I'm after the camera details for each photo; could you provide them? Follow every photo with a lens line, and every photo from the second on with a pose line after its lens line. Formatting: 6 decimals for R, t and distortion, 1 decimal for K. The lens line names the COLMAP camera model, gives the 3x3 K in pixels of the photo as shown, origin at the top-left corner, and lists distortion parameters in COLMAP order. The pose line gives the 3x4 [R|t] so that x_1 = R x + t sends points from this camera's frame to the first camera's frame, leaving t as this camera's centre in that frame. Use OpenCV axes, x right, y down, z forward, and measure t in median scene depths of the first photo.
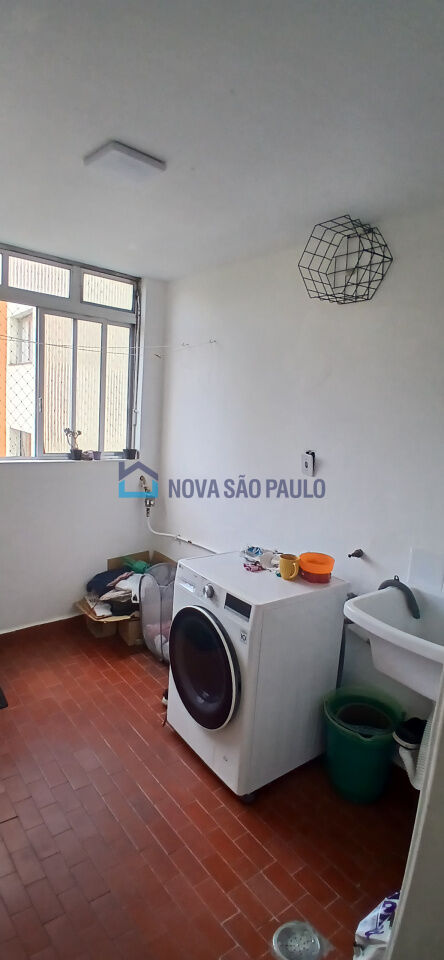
lens RADIAL K [[484.3, 0, 216.0], [0, 484.3, 478.2], [0, 0, 1]] dist [-0.018565, -0.000478]
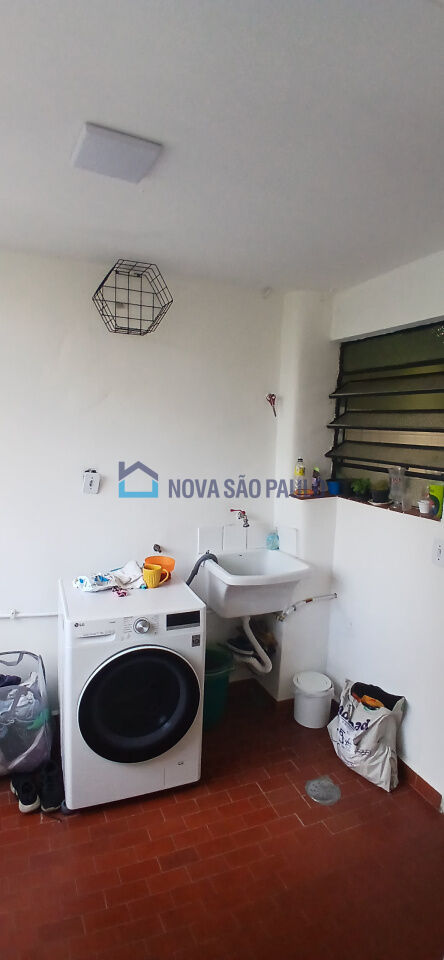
lens RADIAL K [[484.3, 0, 216.0], [0, 484.3, 478.2], [0, 0, 1]] dist [-0.018565, -0.000478]
pose [[0.271124, -0.162967, 0.948648, -0.704541], [0.126888, 0.983013, 0.132606, -0.141264], [-0.954144, 0.084419, 0.287197, 0.455839]]
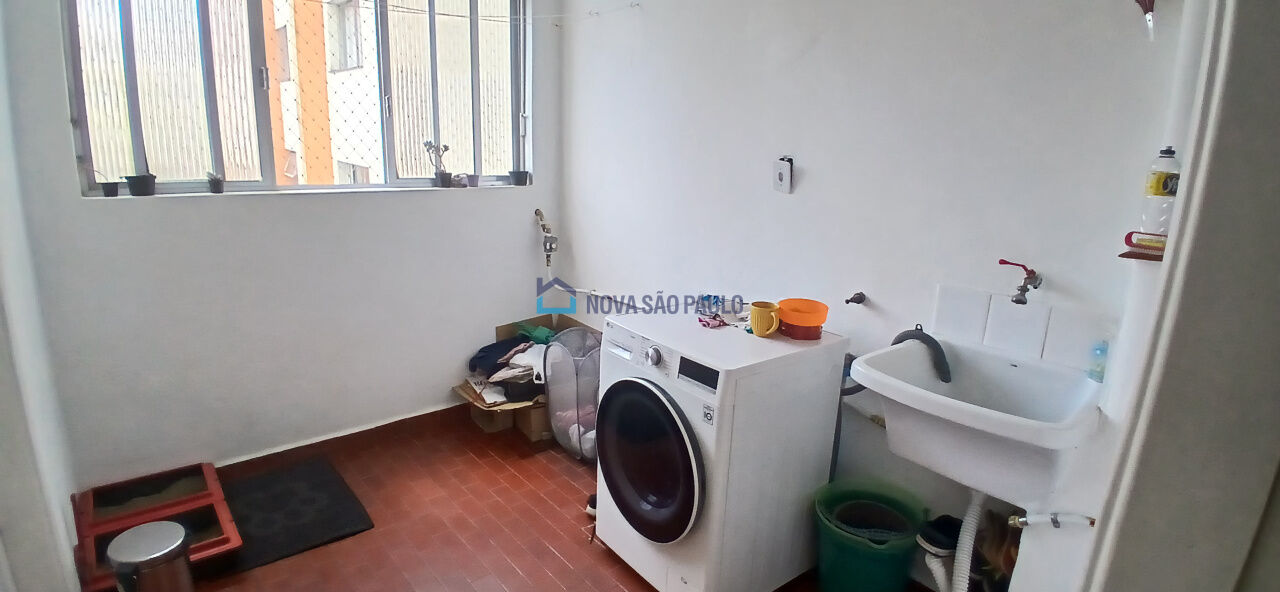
lens RADIAL K [[645.7, 0, 640.0], [0, 645.7, 296.0], [0, 0, 1]] dist [-0.018565, -0.000478]
pose [[0.999076, -0.034618, 0.025454, -0.045858], [0.031722, 0.993807, 0.106497, 0.038054], [-0.028983, -0.105591, 0.993987, 0.062082]]
